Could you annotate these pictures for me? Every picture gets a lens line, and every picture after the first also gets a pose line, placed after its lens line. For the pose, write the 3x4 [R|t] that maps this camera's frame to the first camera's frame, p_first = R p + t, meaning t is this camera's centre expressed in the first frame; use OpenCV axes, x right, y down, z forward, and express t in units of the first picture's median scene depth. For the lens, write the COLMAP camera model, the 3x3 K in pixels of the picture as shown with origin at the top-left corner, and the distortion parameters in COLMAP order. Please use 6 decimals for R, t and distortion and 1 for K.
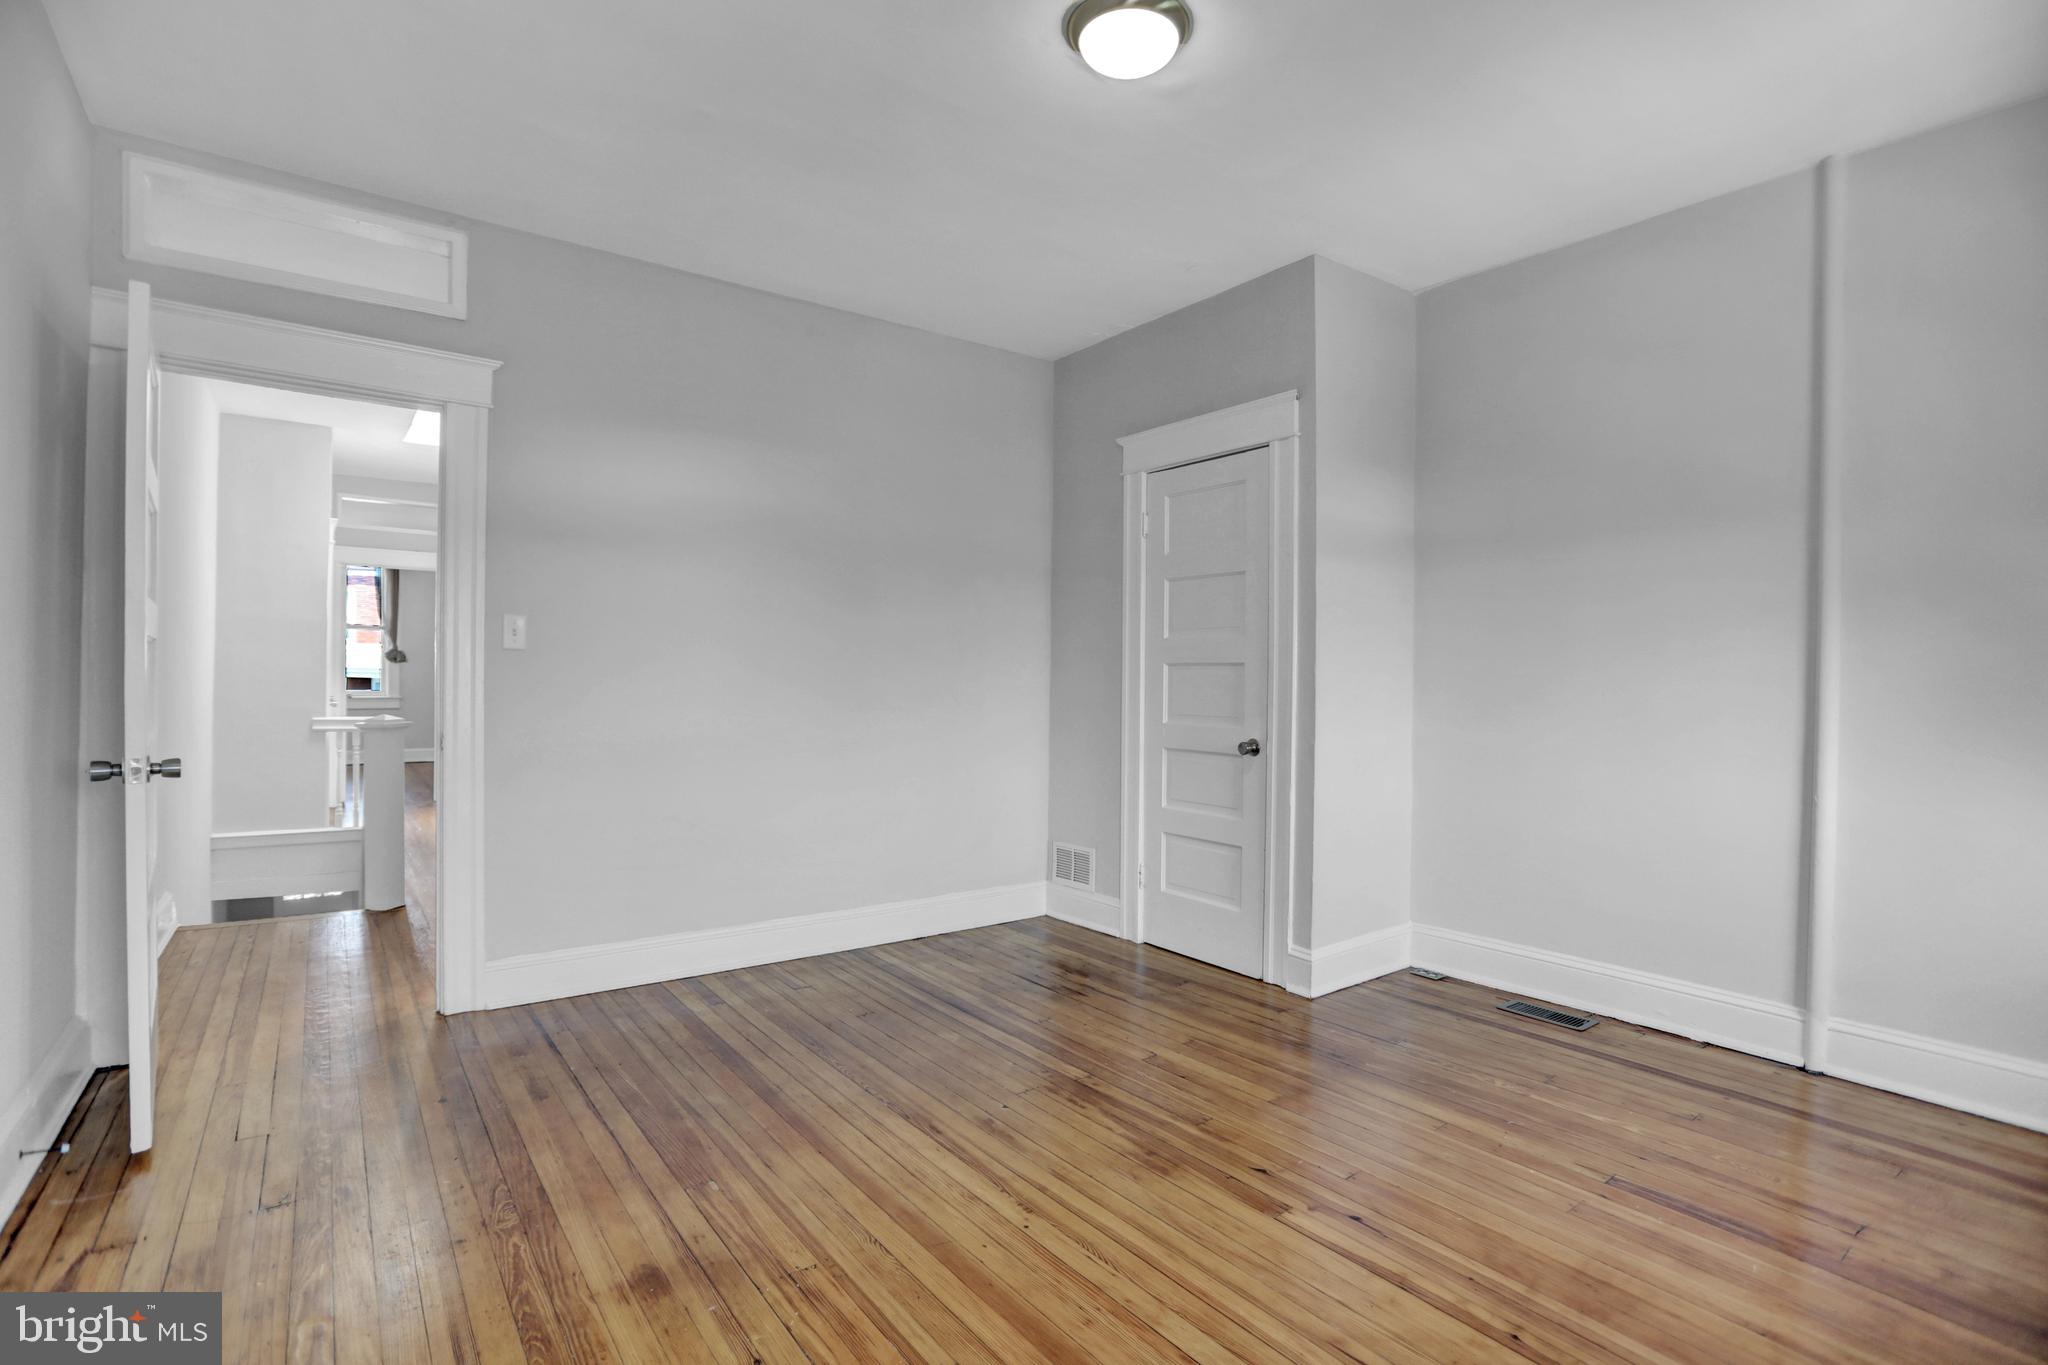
lens RADIAL K [[986.2, 0, 1029.7], [0, 986.2, 680.0], [0, 0, 1]] dist [-0.077229, 0.033256]
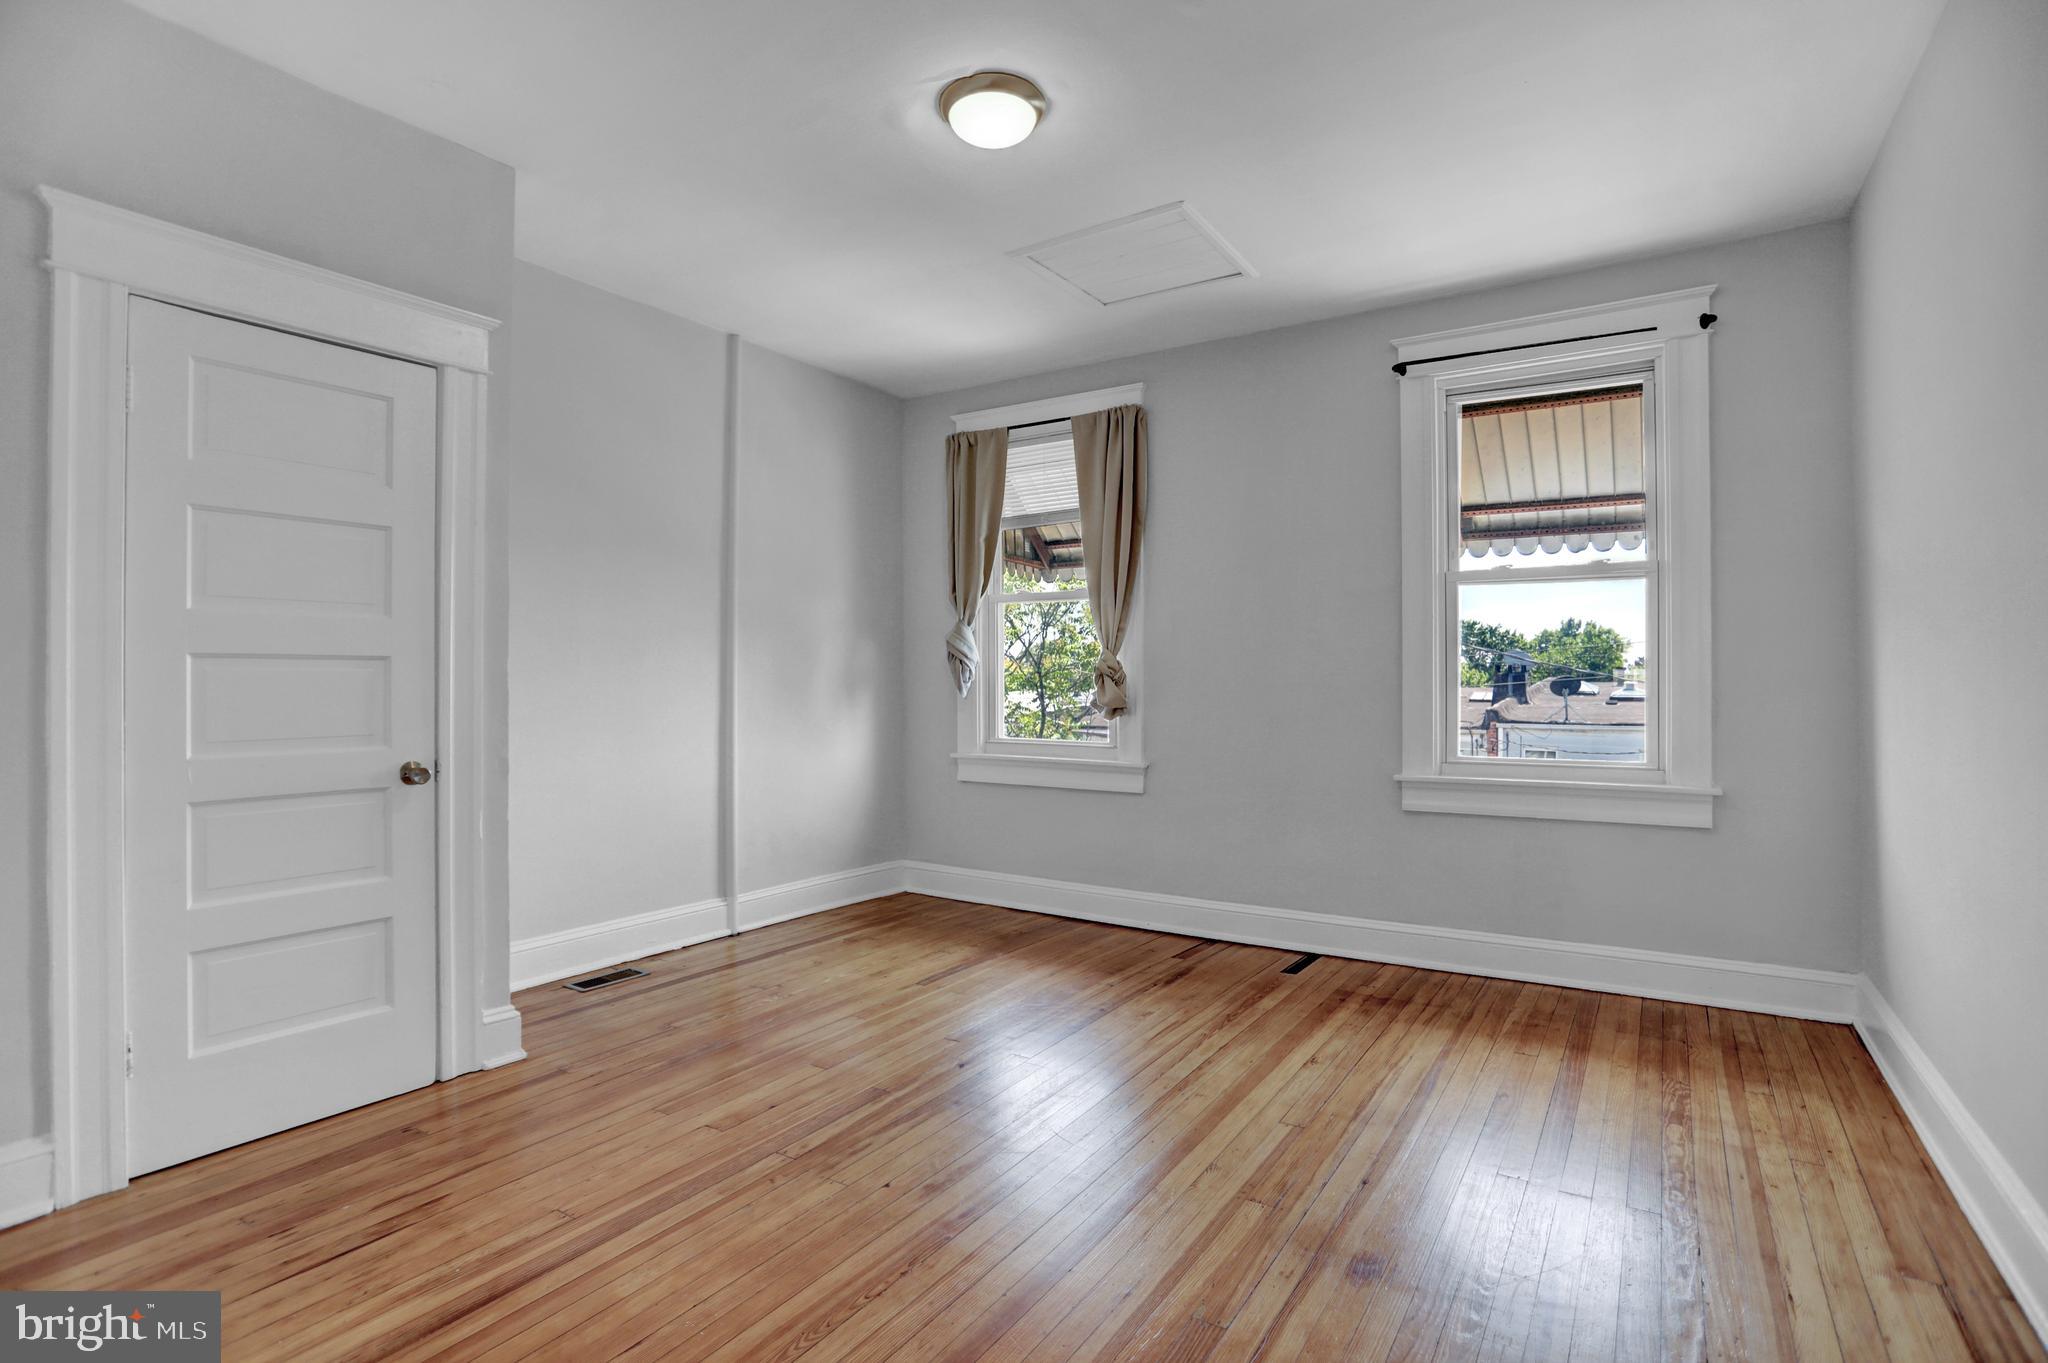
lens RADIAL K [[986.2, 0, 1029.7], [0, 986.2, 679.0], [0, 0, 1]] dist [-0.077229, 0.033256]
pose [[-0.343845, -0.008147, 0.938991, -0.711715], [0.003542, 0.999944, 0.009973, -0.007804], [-0.939020, 0.006755, -0.343797, 0.974803]]
